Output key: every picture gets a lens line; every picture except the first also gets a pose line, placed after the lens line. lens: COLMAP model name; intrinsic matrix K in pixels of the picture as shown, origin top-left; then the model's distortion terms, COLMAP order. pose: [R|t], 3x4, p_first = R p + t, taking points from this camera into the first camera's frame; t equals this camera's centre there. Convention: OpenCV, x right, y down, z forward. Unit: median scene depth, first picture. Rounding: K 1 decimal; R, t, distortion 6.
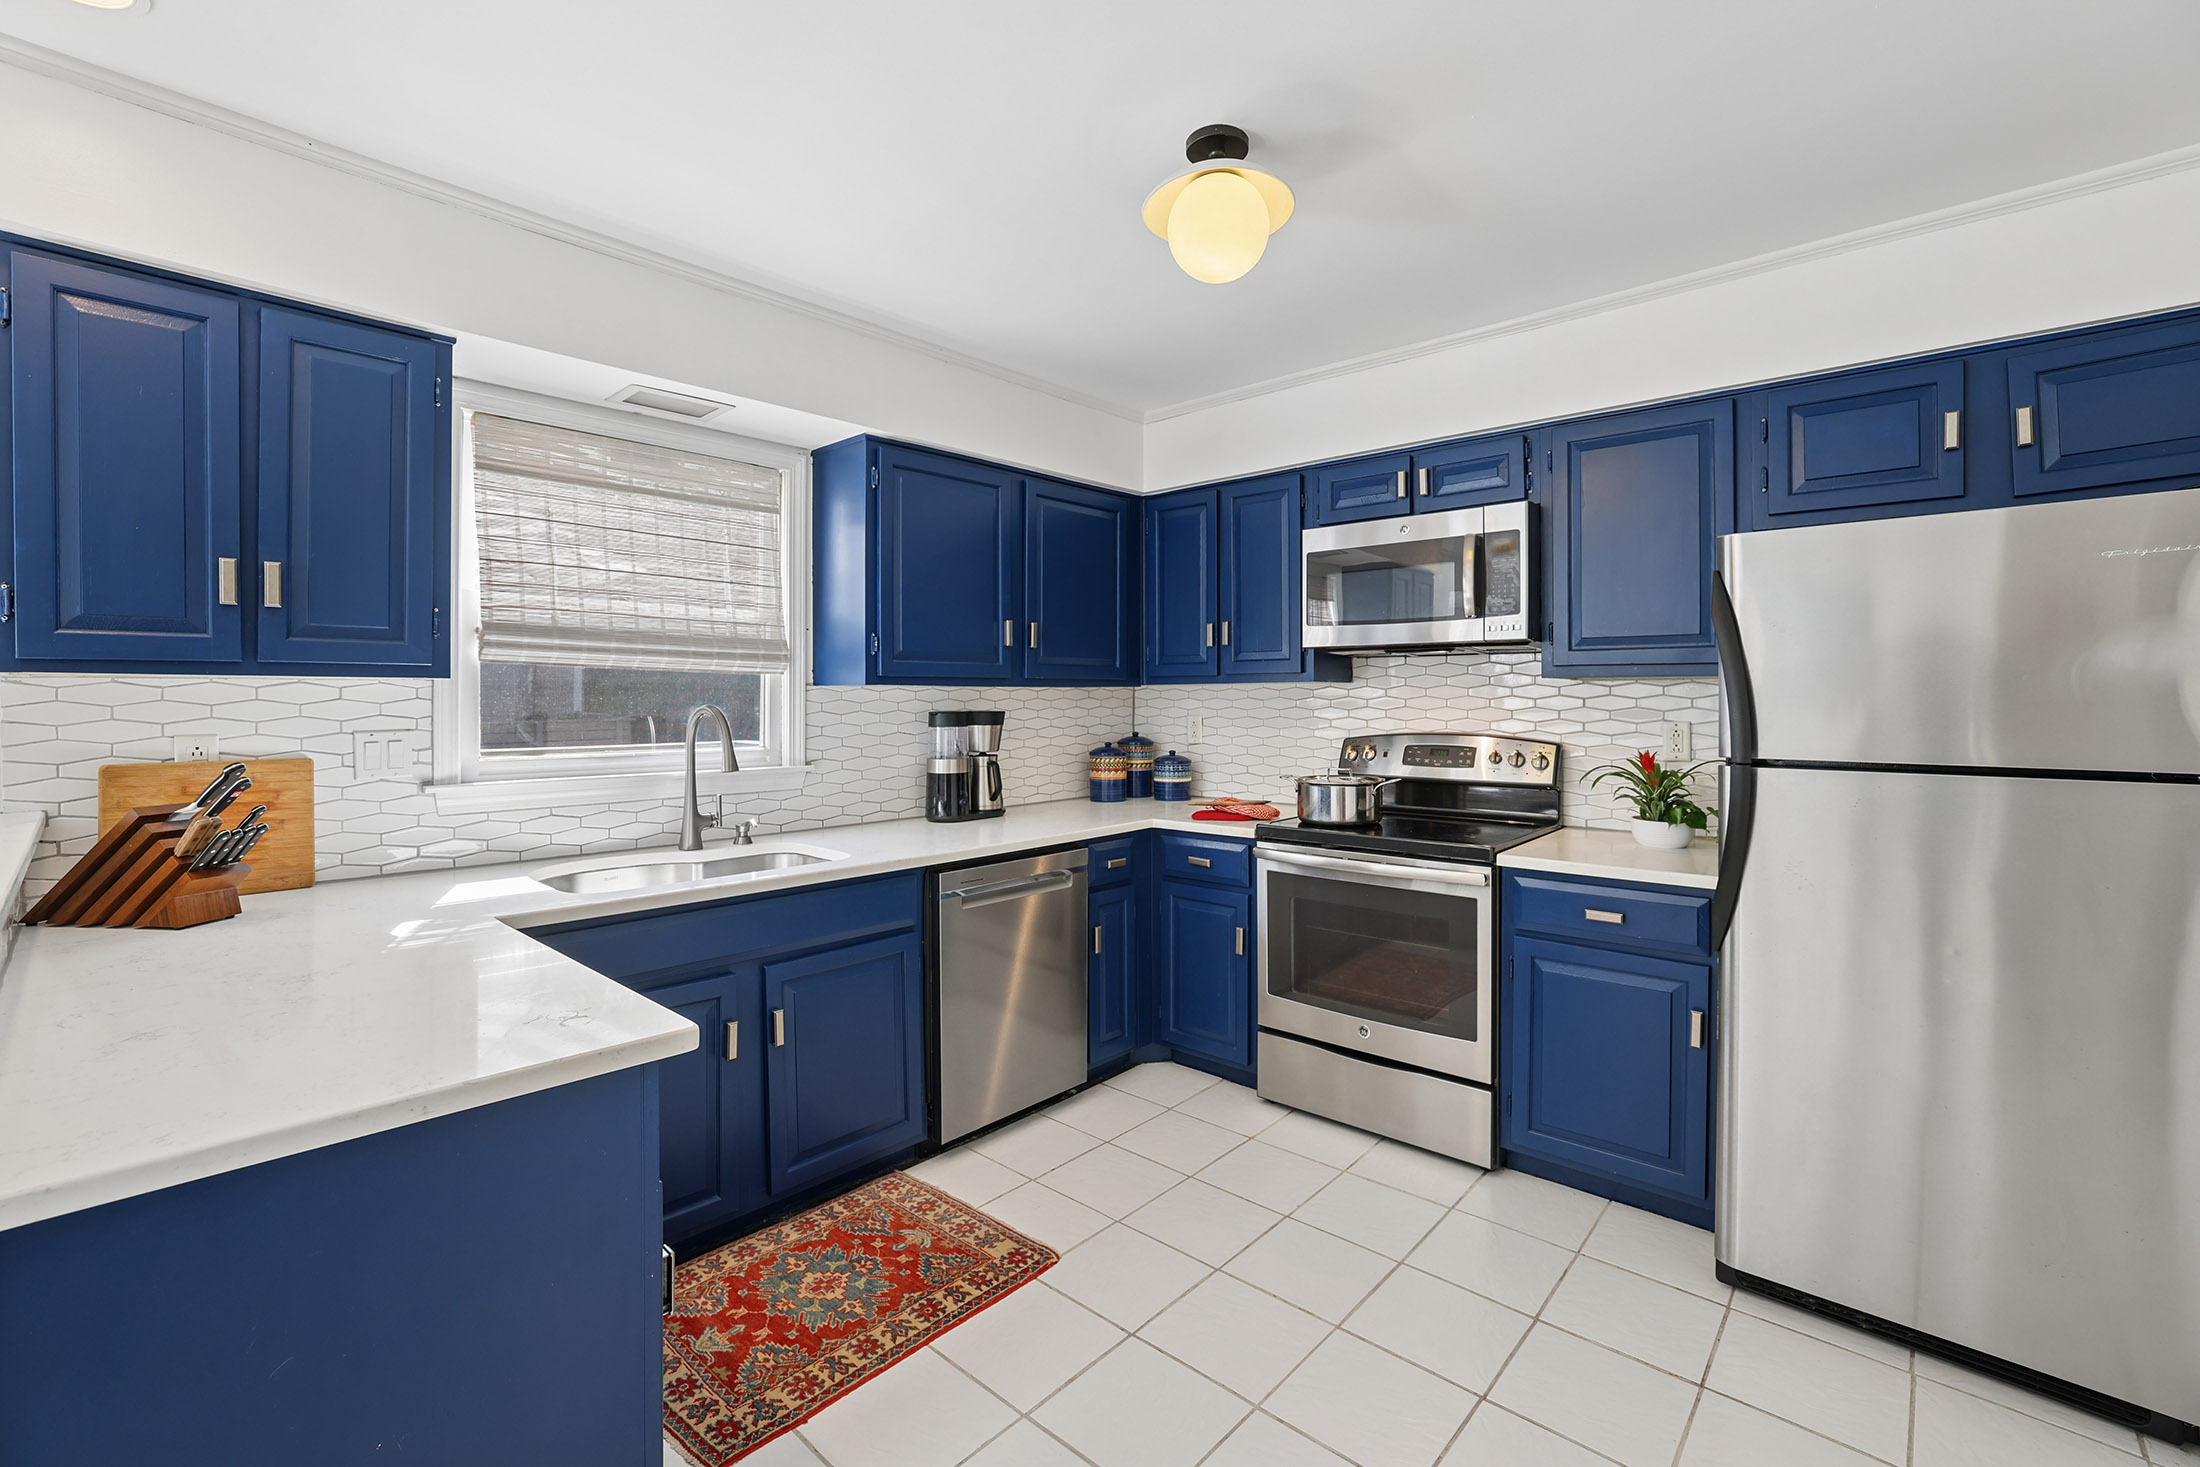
lens RADIAL K [[953.1, 0, 1089.0], [0, 953.1, 700.2], [0, 0, 1]] dist [-0.050722, 0.021973]
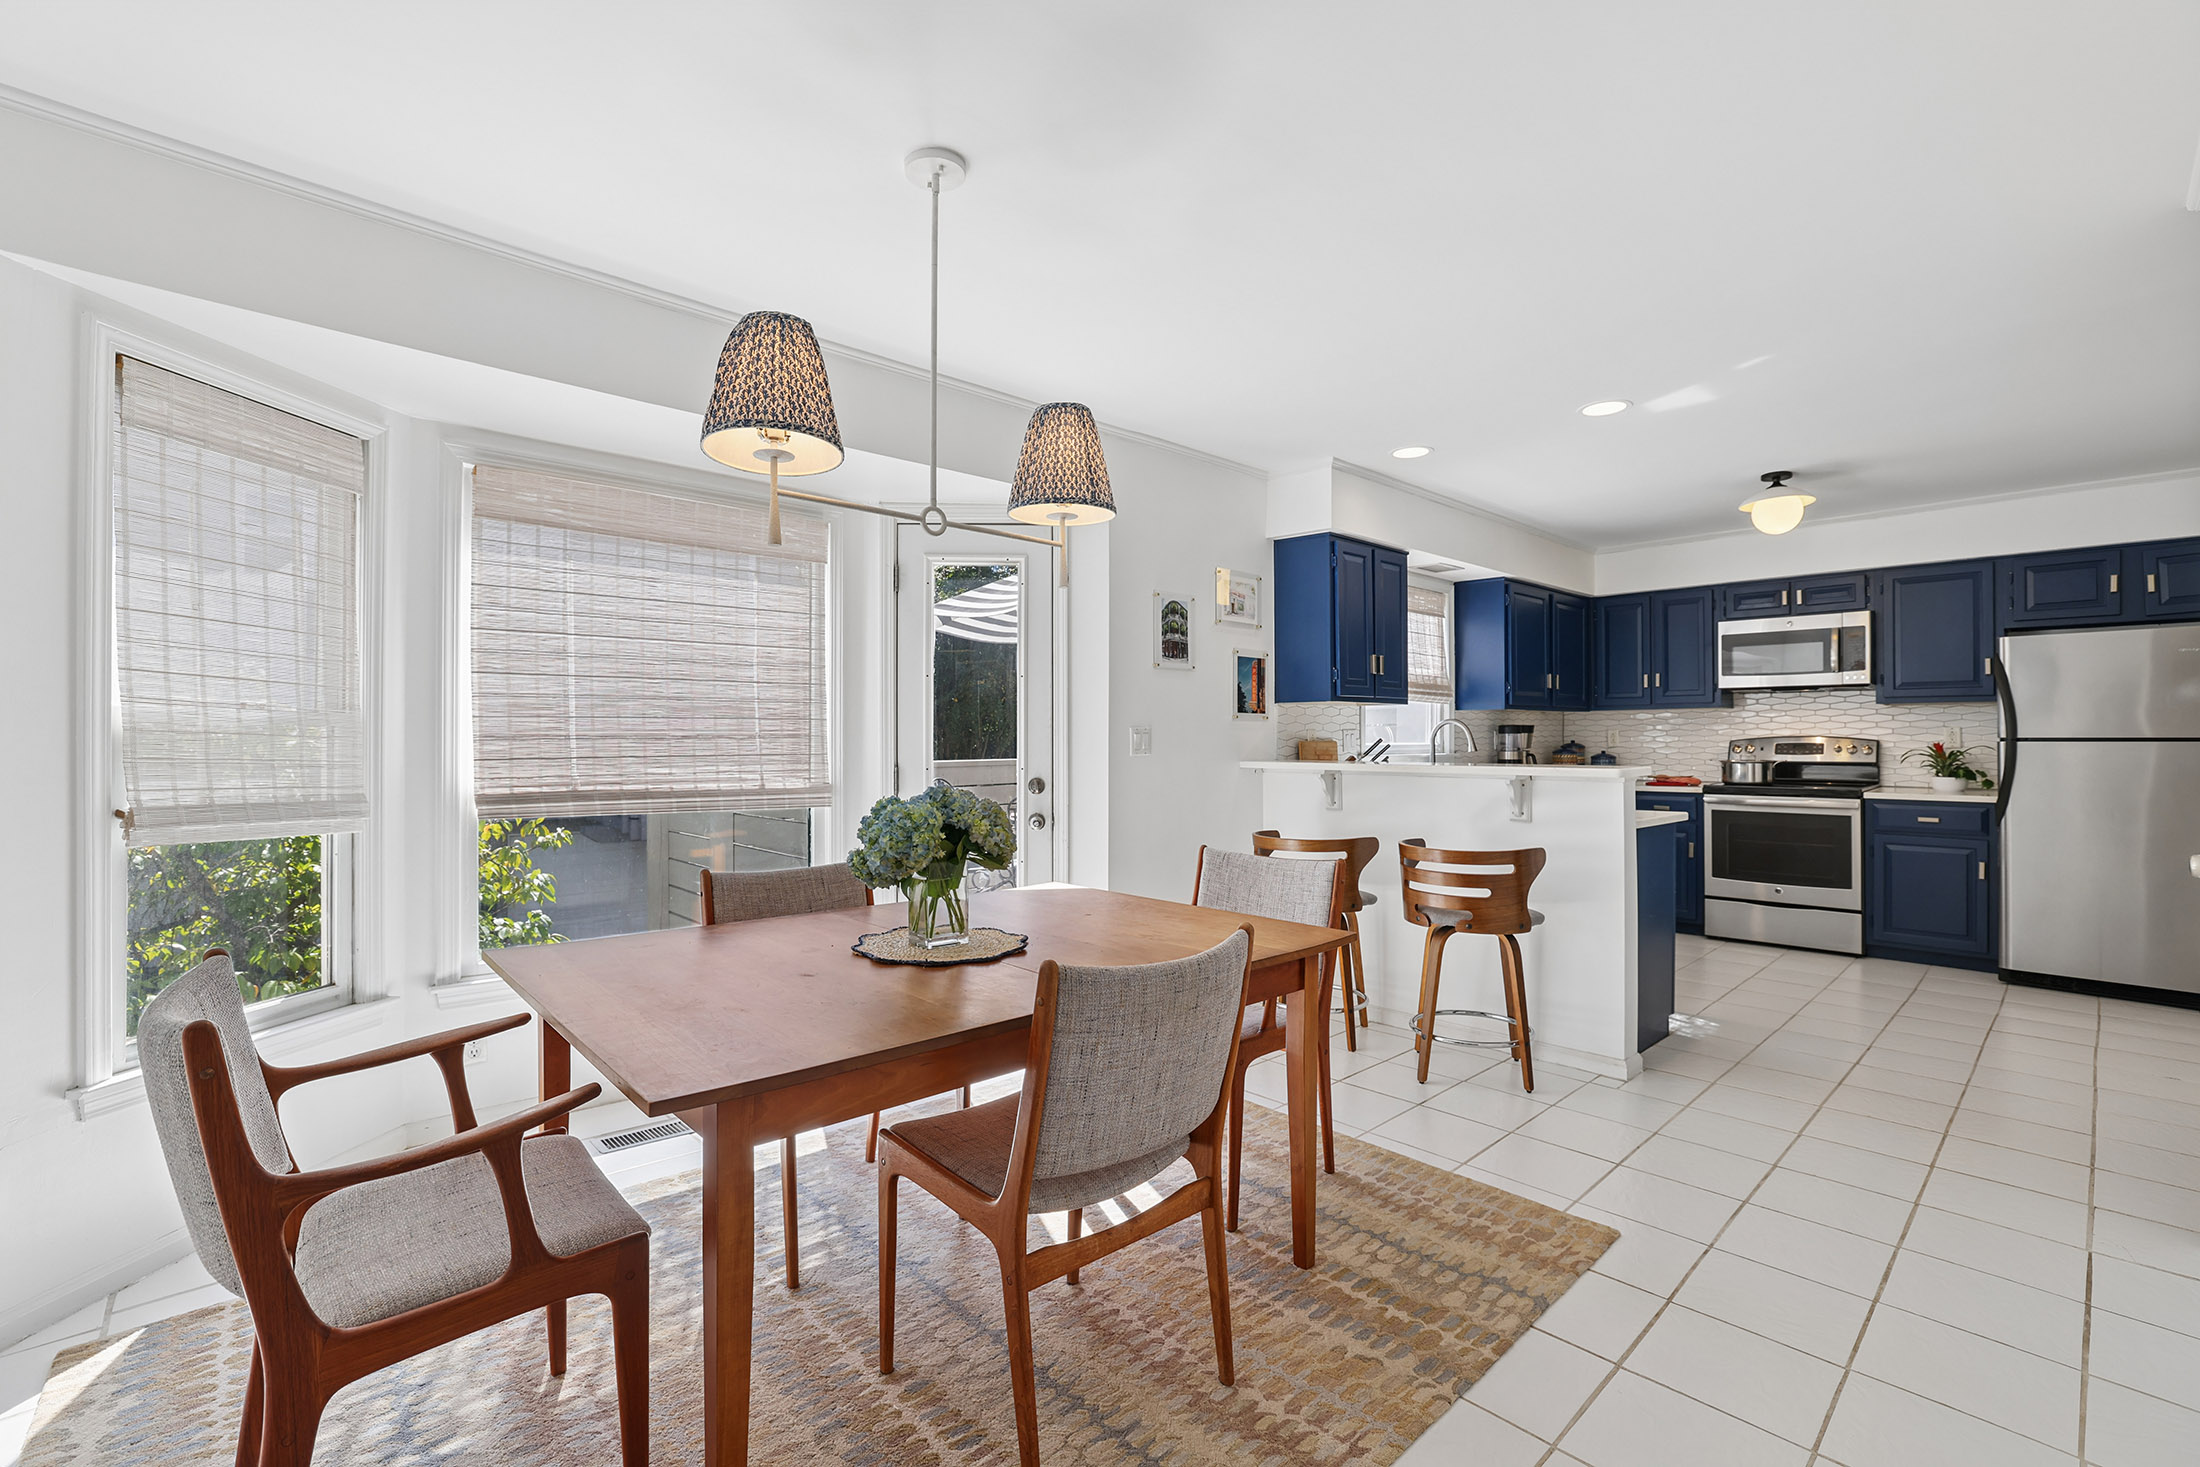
lens RADIAL K [[972.2, 0, 1100.0], [0, 972.2, 733.5], [0, 0, 1]] dist [-0.035342, 0.016058]
pose [[0.997413, -0.002280, -0.071850, -0.978736], [0.001985, 0.999989, -0.004183, 0.042721], [0.071859, 0.004029, 0.997407, -1.070237]]
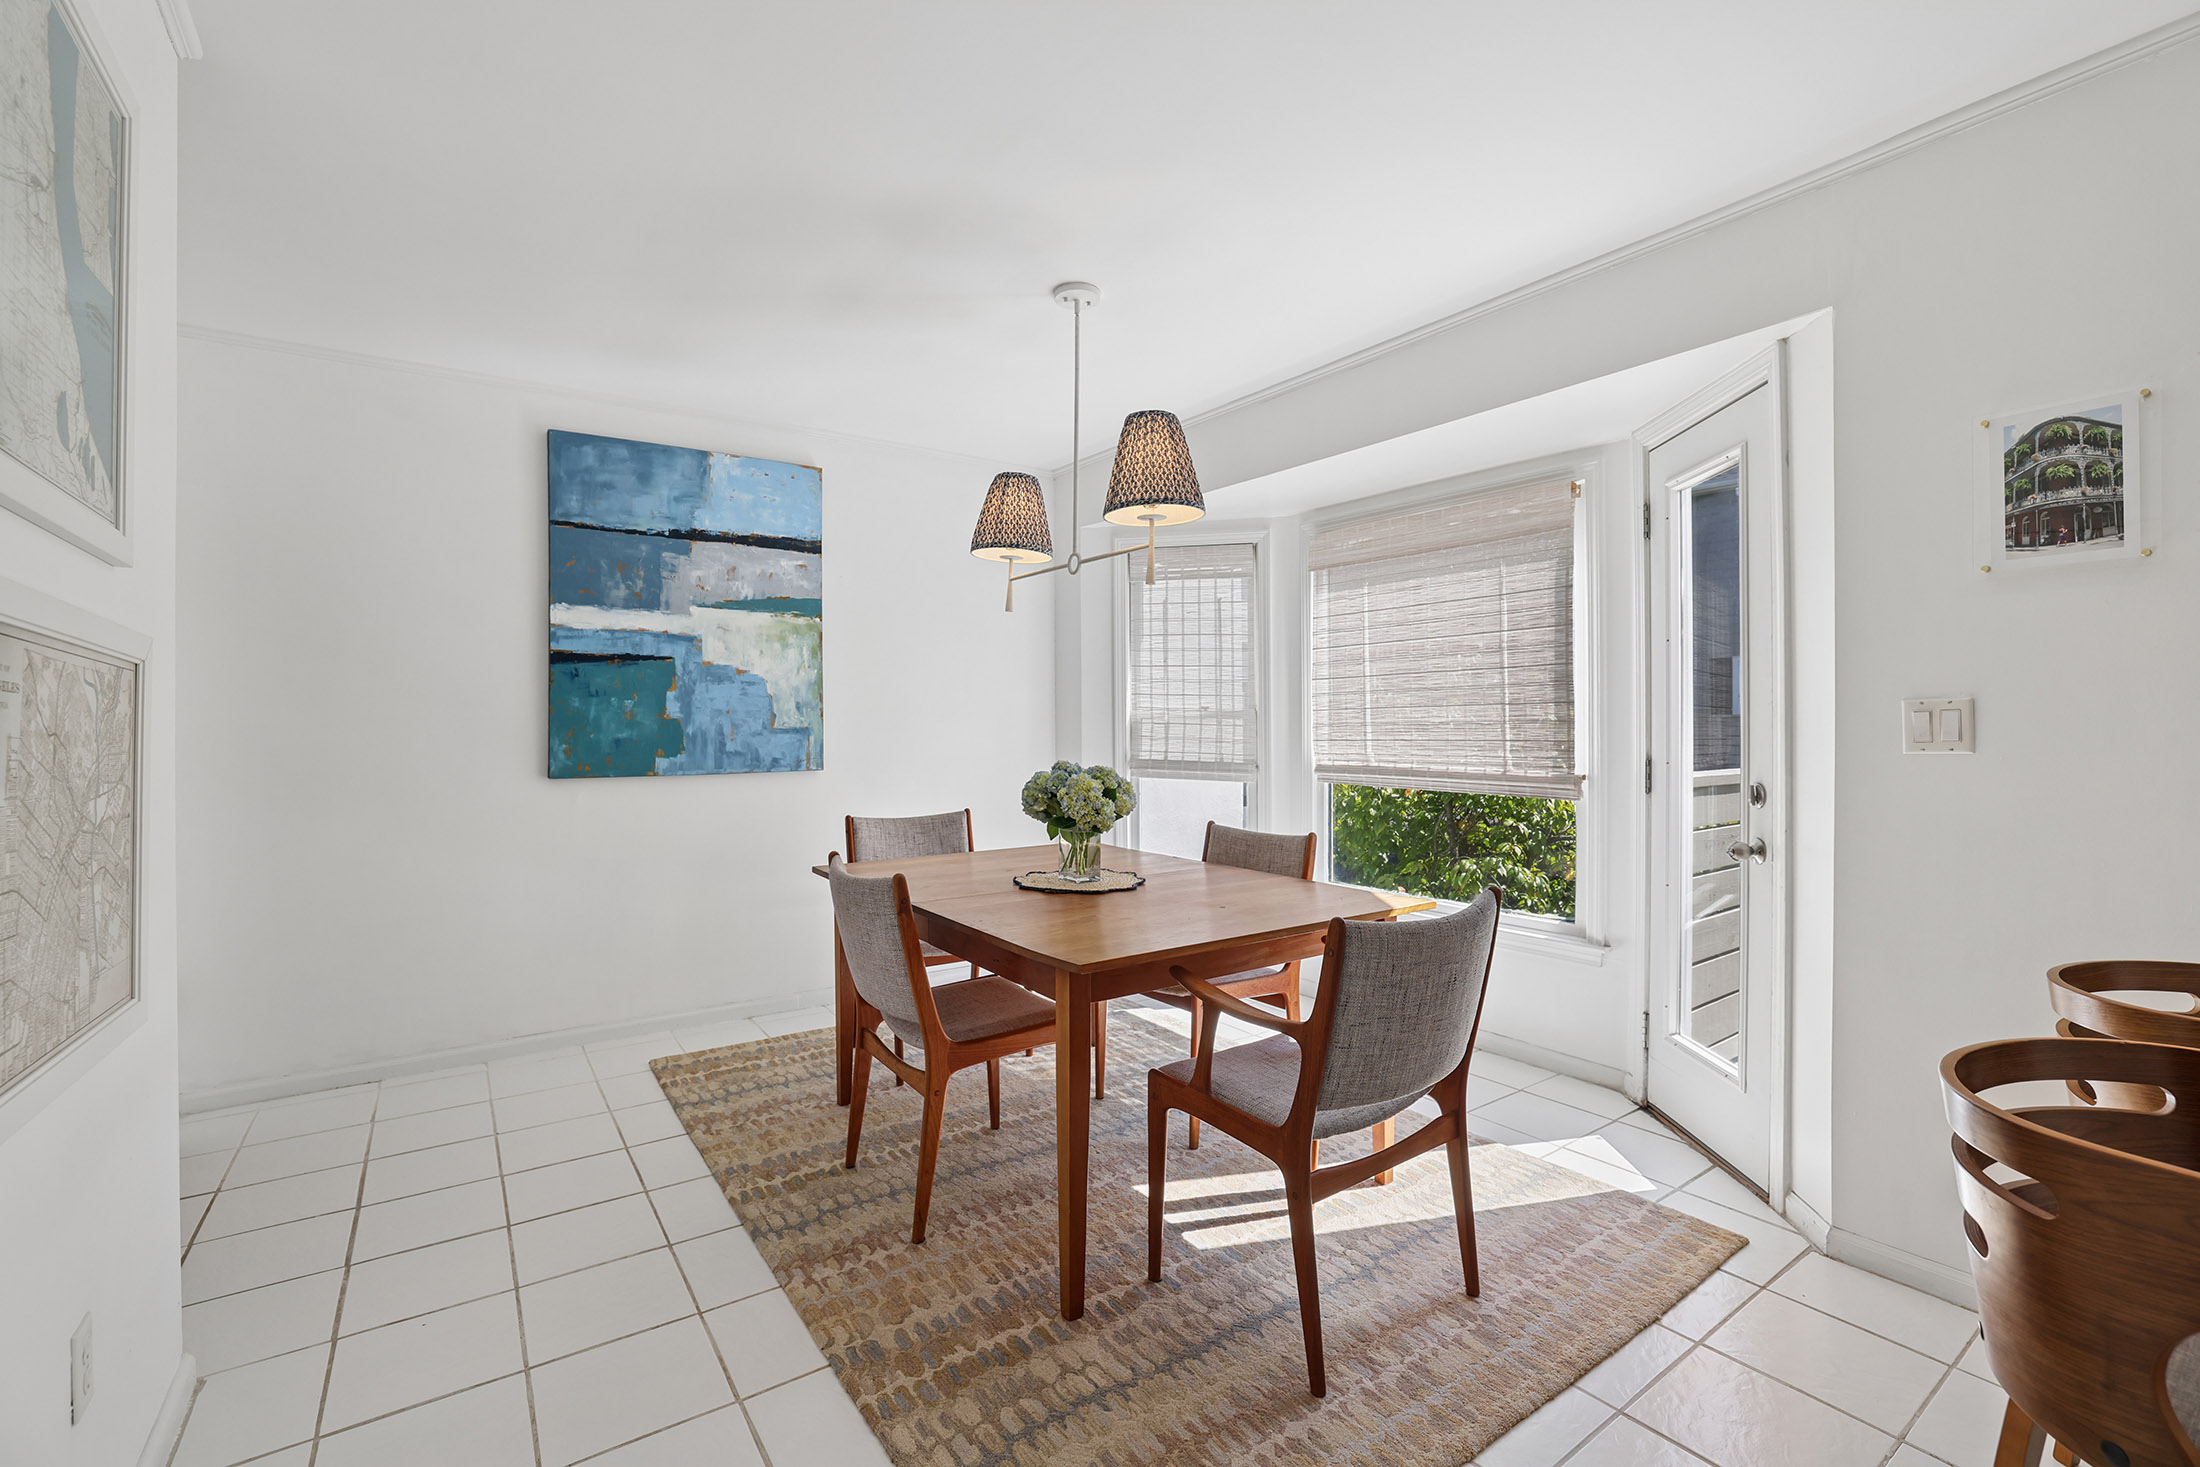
lens RADIAL K [[950.9, 0, 1092.1], [0, 950.9, 725.8], [0, 0, 1]] dist [-0.051487, 0.017141]
pose [[-0.215130, -0.002141, -0.976583, -0.179644], [0.005790, 0.999977, -0.003468, 0.047094], [0.976568, -0.006401, -0.215112, -0.074160]]
